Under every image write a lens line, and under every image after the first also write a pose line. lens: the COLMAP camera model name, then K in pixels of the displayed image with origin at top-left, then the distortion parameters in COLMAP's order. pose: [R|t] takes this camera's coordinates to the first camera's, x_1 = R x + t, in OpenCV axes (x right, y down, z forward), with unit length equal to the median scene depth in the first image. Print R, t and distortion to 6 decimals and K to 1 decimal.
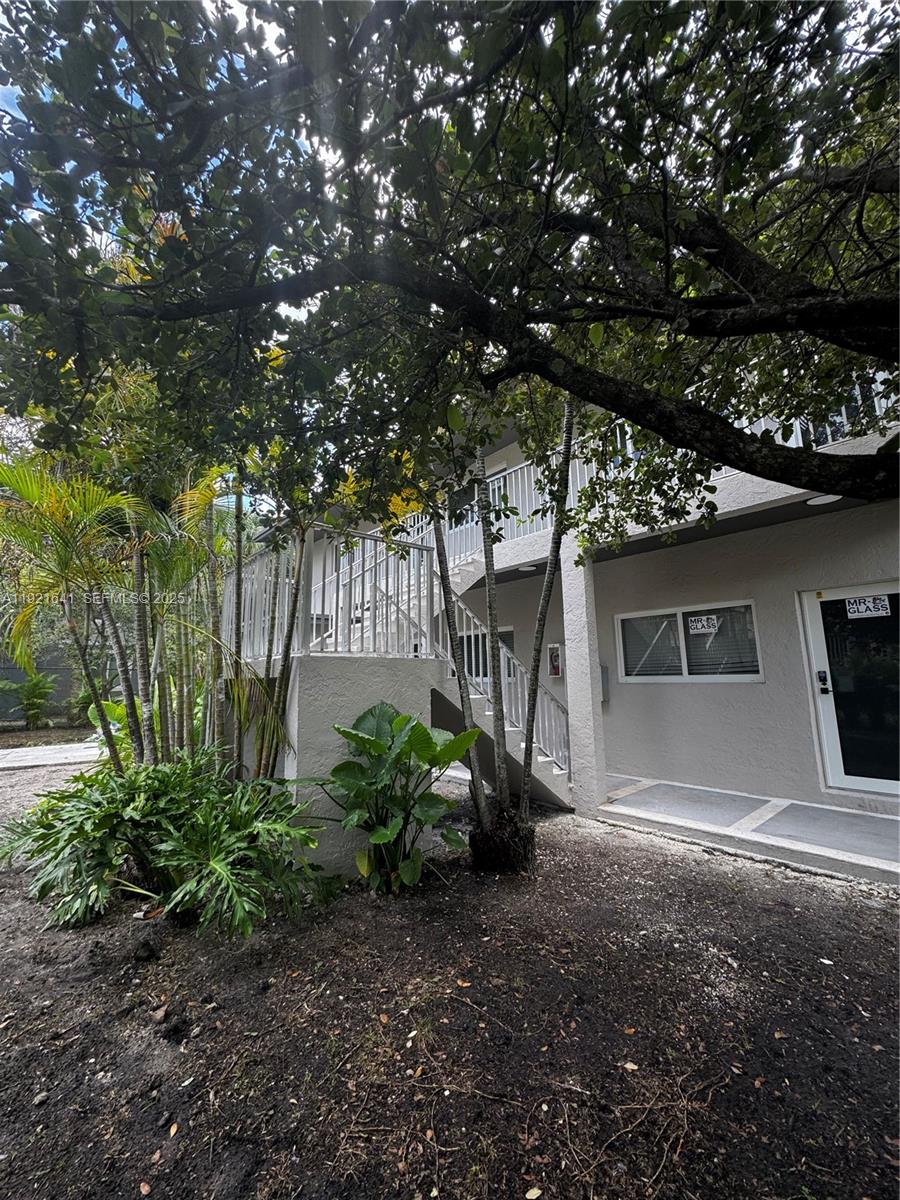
lens RADIAL K [[479.3, 0, 450.3], [0, 479.3, 599.0], [0, 0, 1]] dist [-0.003703, -0.000252]
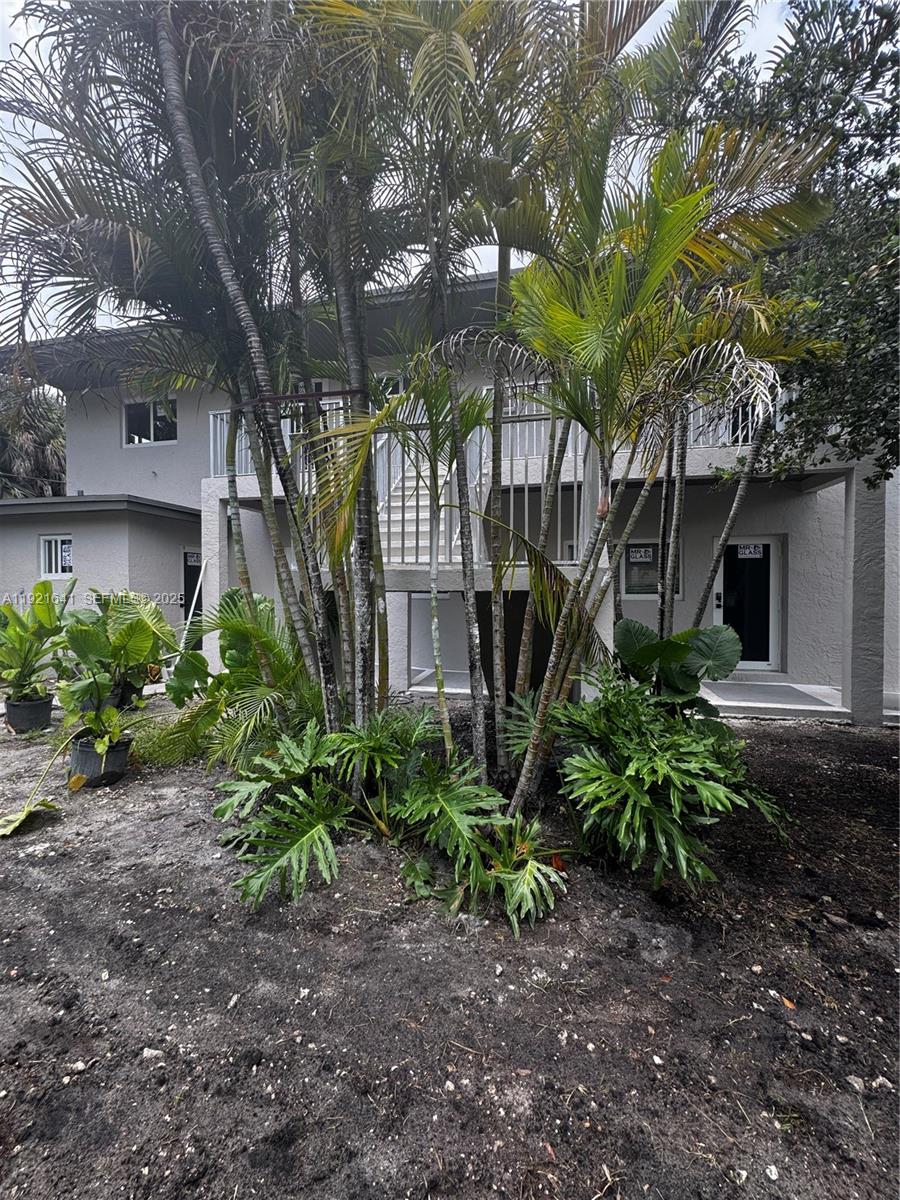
lens RADIAL K [[479.3, 0, 449.8], [0, 479.3, 600.1], [0, 0, 1]] dist [-0.003703, -0.000252]
pose [[0.804587, 0.003146, 0.593826, -0.783334], [-0.107286, 0.984301, 0.140149, 0.058326], [-0.584063, -0.176471, 0.792293, 0.329744]]
